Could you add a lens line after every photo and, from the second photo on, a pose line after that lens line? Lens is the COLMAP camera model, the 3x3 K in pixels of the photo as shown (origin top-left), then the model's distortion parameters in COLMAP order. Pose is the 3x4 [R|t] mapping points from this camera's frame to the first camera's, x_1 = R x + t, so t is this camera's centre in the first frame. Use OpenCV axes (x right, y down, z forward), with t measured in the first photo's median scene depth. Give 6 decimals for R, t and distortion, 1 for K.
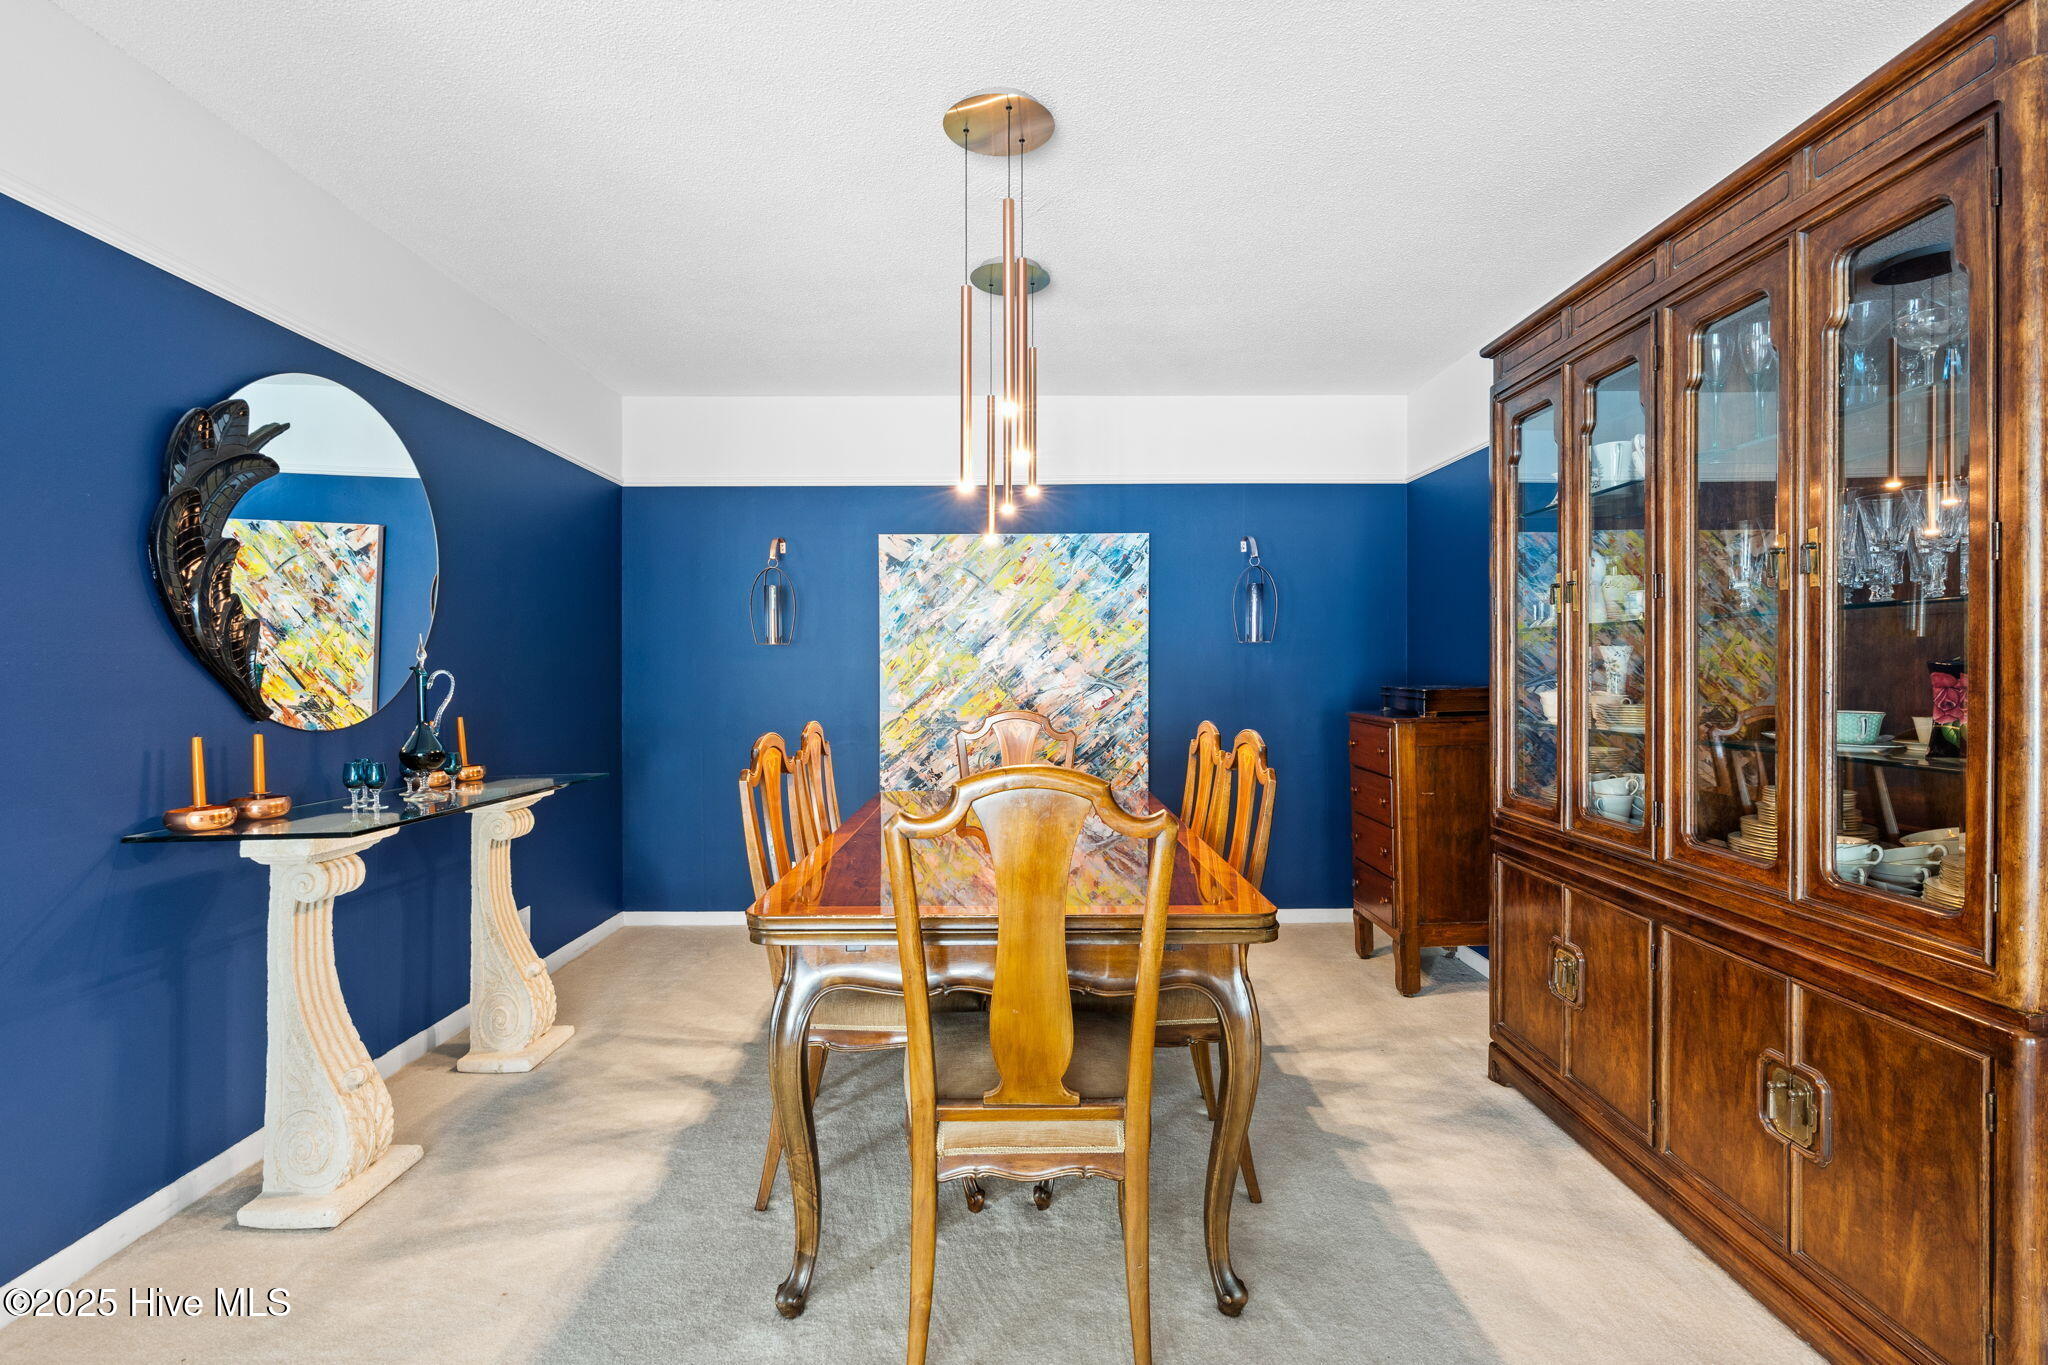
lens RADIAL K [[965.9, 0, 1024.0], [0, 965.9, 682.5], [0, 0, 1]] dist [-0.003539, -0.000261]
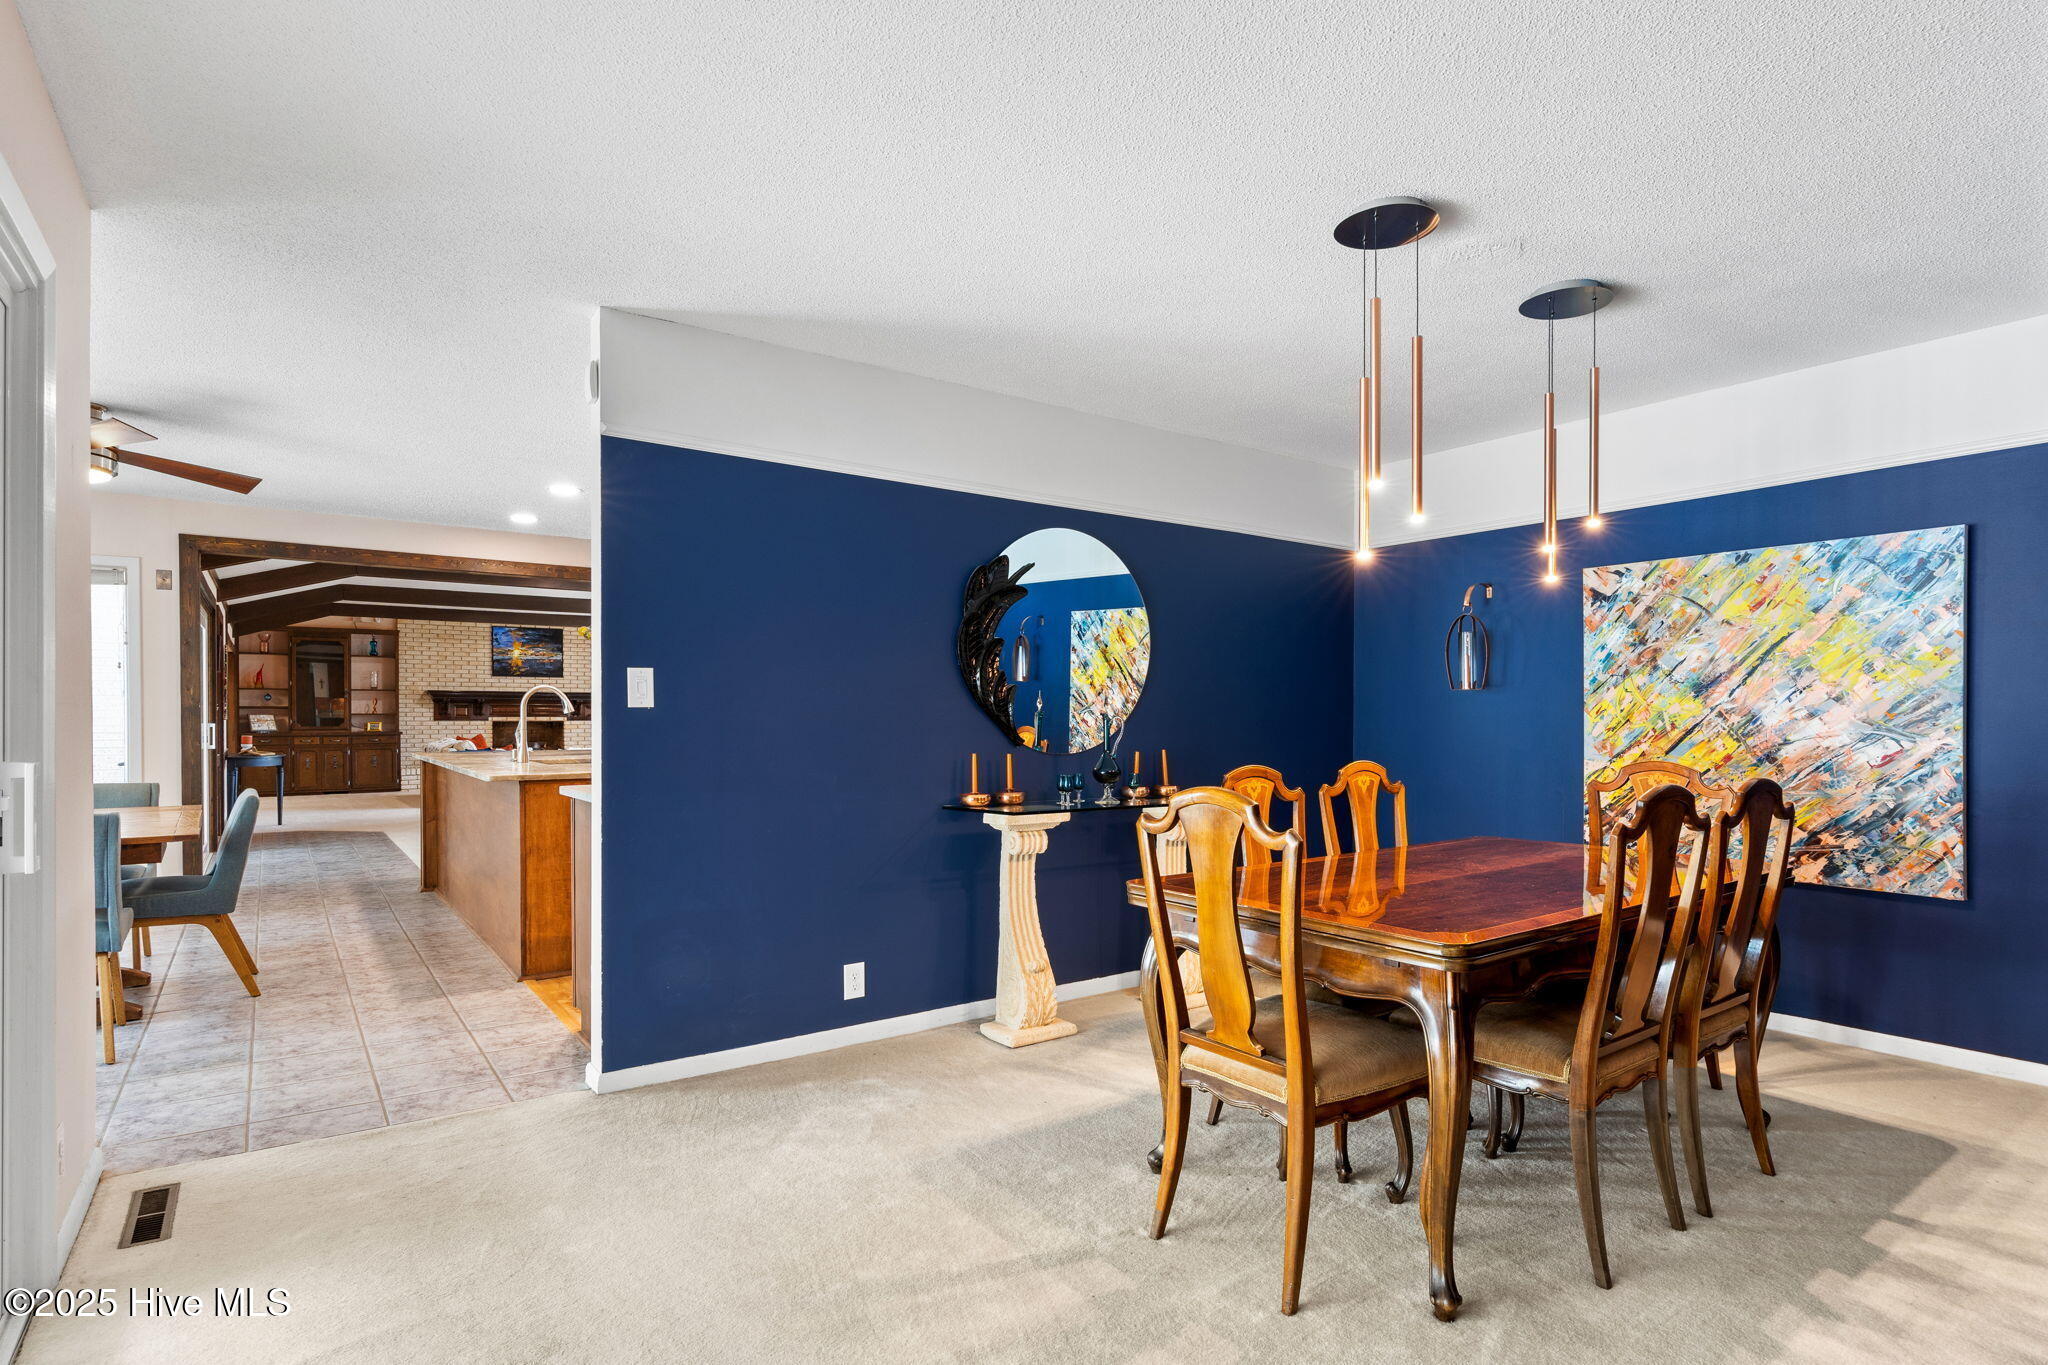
lens RADIAL K [[1047.0, 0, 1018.6], [0, 1047.0, 724.7], [0, 0, 1]] dist [-0.000229, 0.000391]
pose [[0.582017, 0.008194, -0.813135, 0.354041], [-0.009671, 0.999948, 0.003155, -0.001437], [0.813119, 0.006028, 0.582066, -0.025195]]
